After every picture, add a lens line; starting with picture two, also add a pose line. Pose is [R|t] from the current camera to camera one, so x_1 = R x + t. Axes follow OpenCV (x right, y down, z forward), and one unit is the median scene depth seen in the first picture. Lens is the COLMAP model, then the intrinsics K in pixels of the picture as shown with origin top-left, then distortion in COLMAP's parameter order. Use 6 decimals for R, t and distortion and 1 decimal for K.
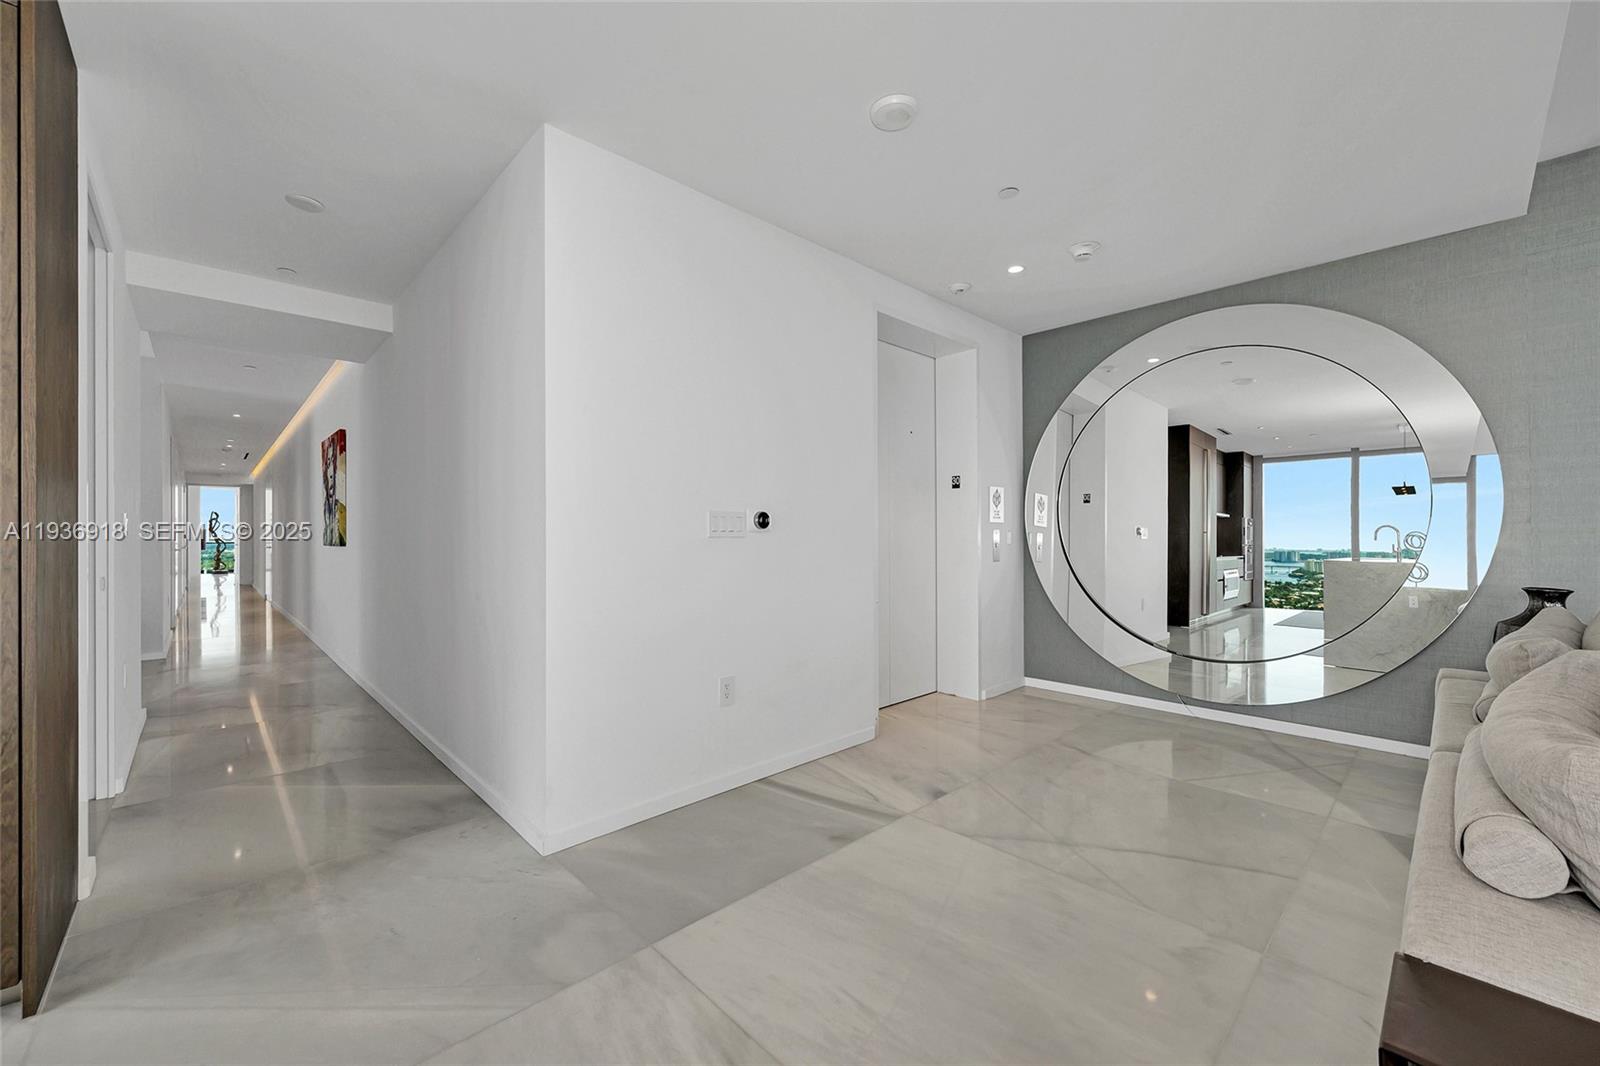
lens RADIAL K [[628.1, 0, 799.4], [0, 628.1, 532.3], [0, 0, 1]] dist [-0.000522, -0.000138]
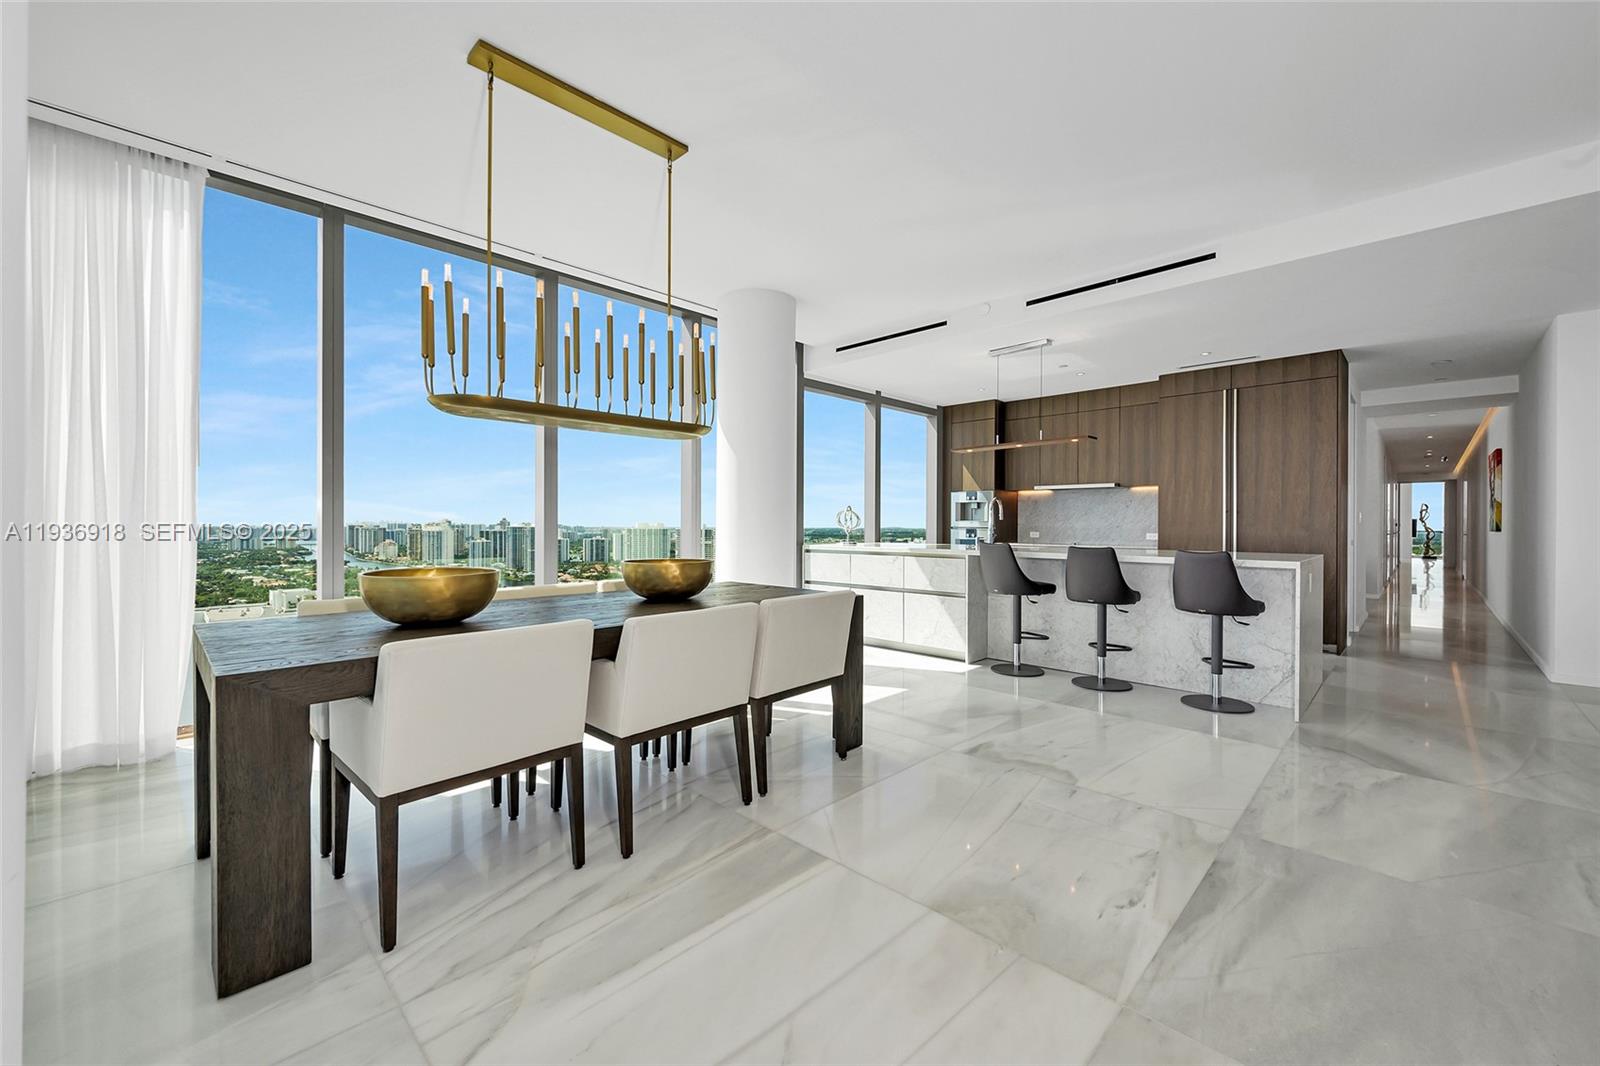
lens RADIAL K [[635.7, 0, 798.8], [0, 635.7, 526.5], [0, 0, 1]] dist [-0.000704, -0.000038]
pose [[0.035341, 0.007981, -0.999343, 0.404216], [-0.000502, 0.999968, 0.007968, 0.000087], [0.999375, 0.000220, 0.035344, -0.390651]]
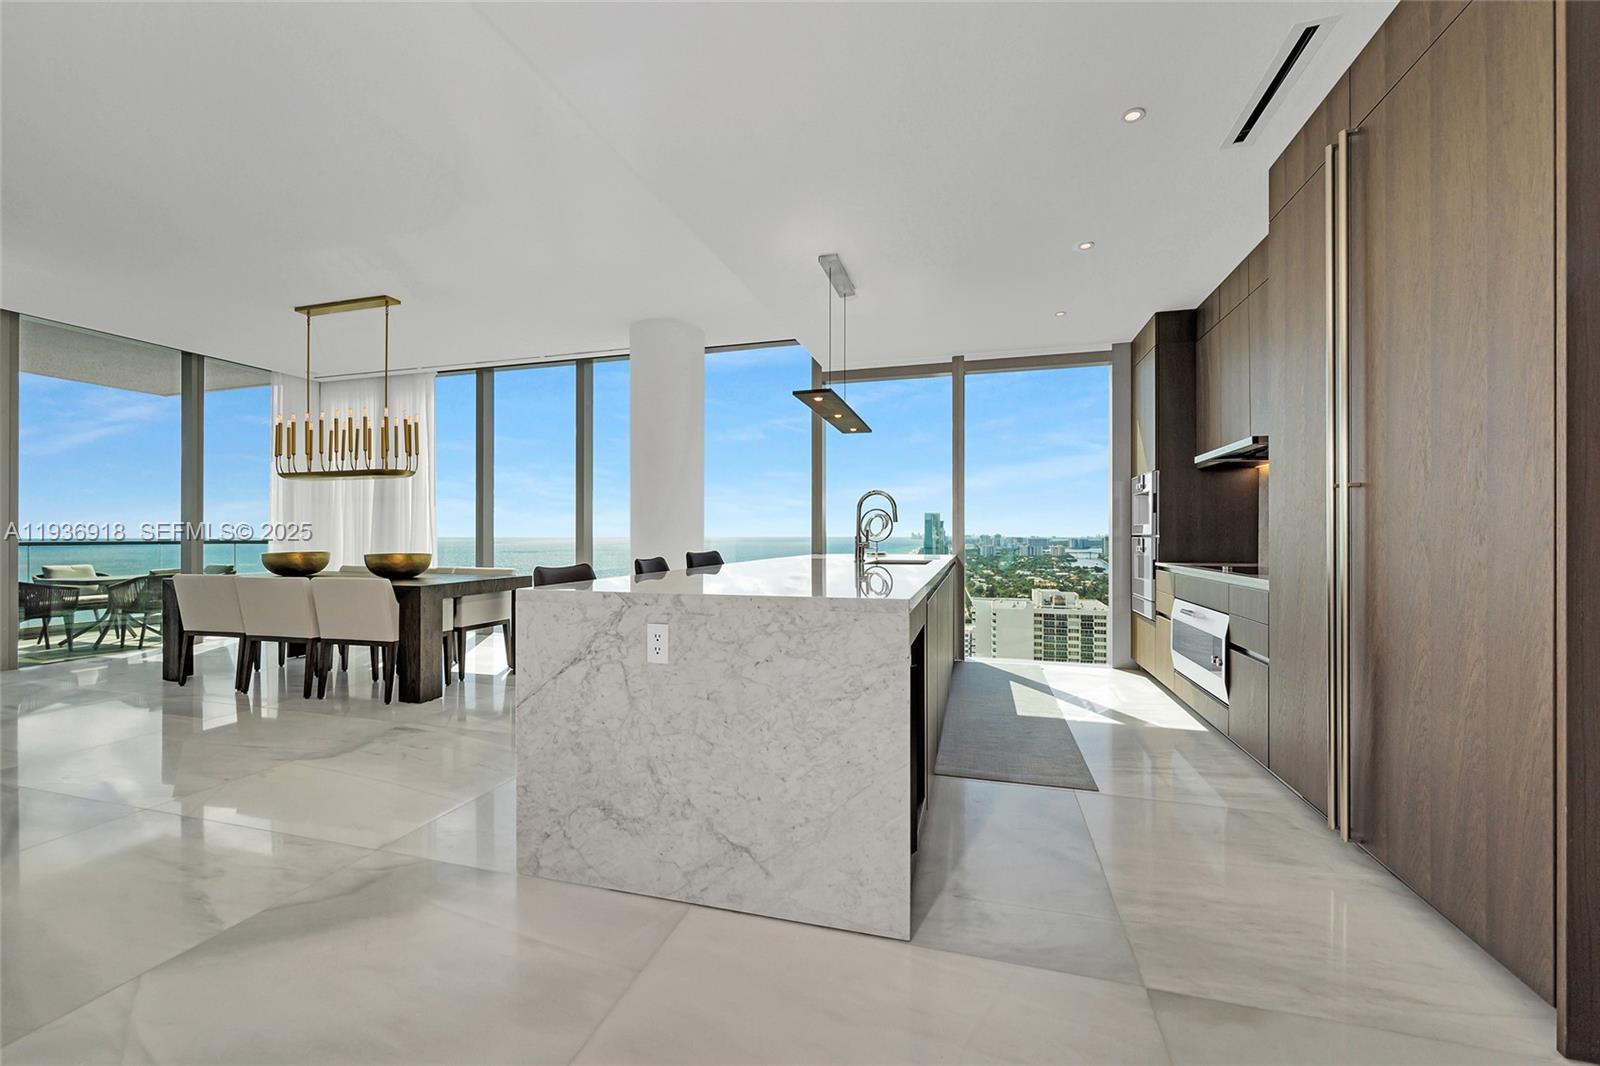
lens RADIAL K [[628.1, 0, 799.4], [0, 628.1, 532.3], [0, 0, 1]] dist [-0.000522, -0.000138]
pose [[-0.862203, 0.002379, -0.506558, 0.023947], [0.004356, 0.999987, -0.002719, 0.006384], [0.506545, -0.004551, -0.862202, 0.211918]]
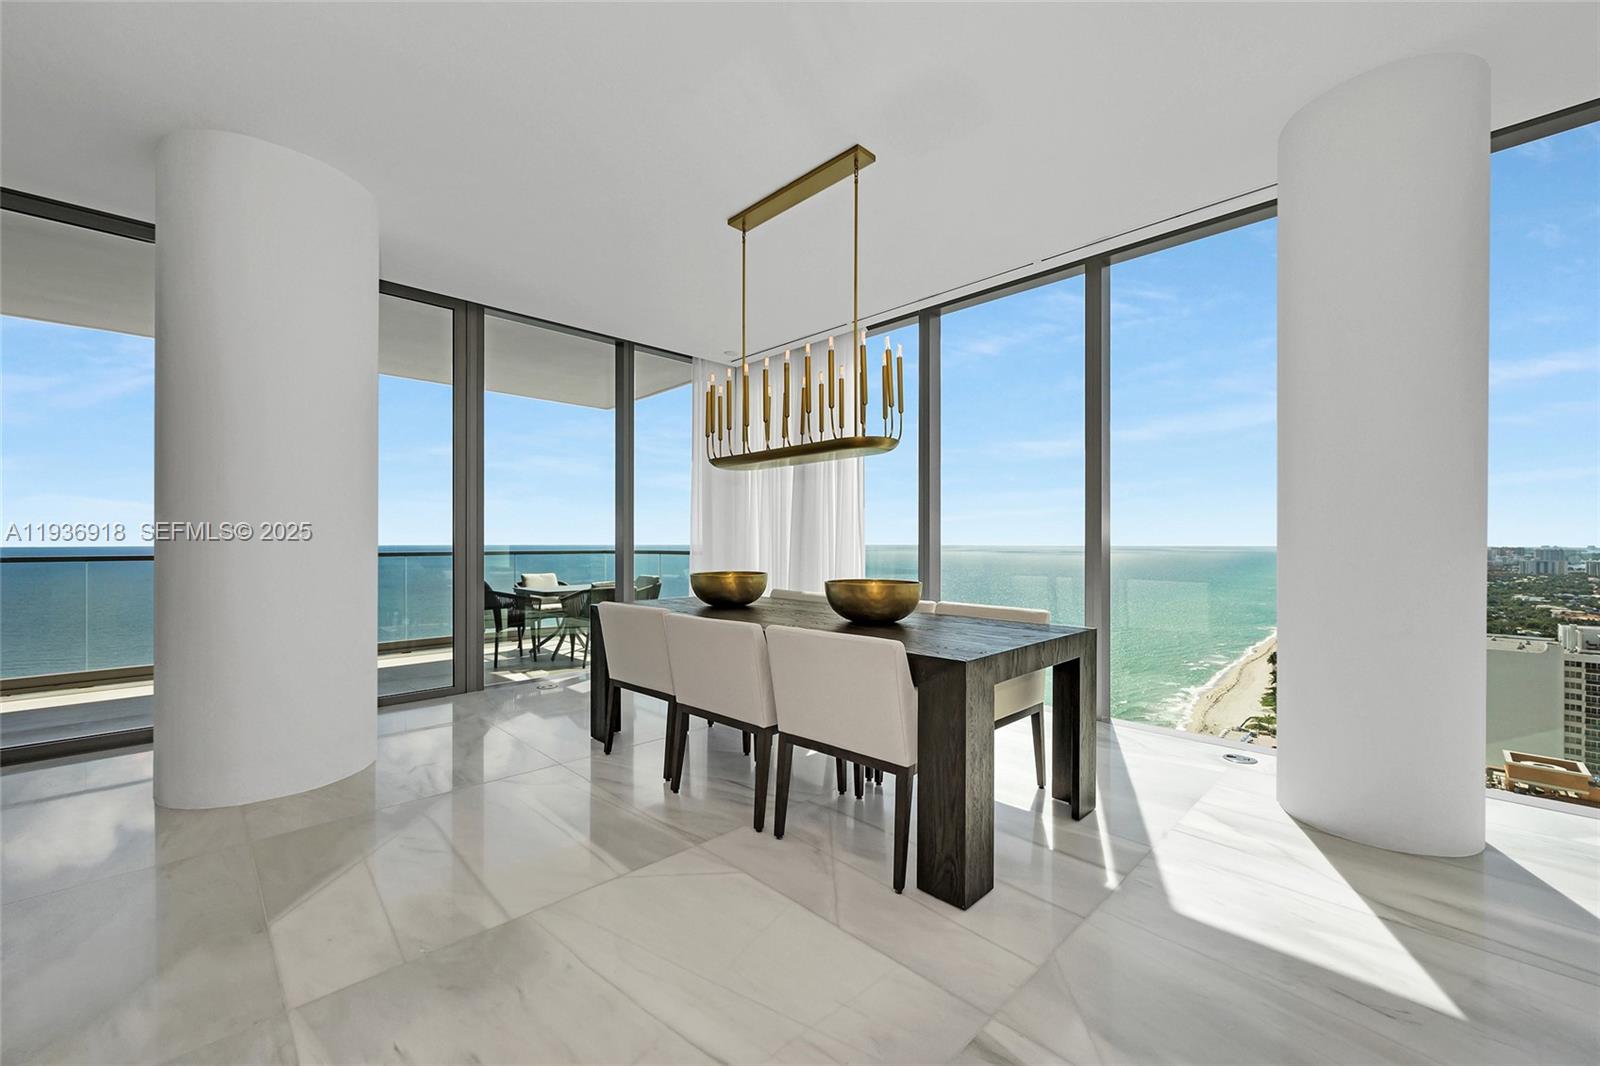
lens RADIAL K [[630.2, 0, 794.8], [0, 630.2, 537.5], [0, 0, 1]] dist [-0.002293, -0.000122]
pose [[-0.999895, 0.001896, -0.014388, 0.094697], [0.002010, 0.999967, -0.007867, 0.001640], [0.014373, -0.007895, -0.999866, -0.116878]]
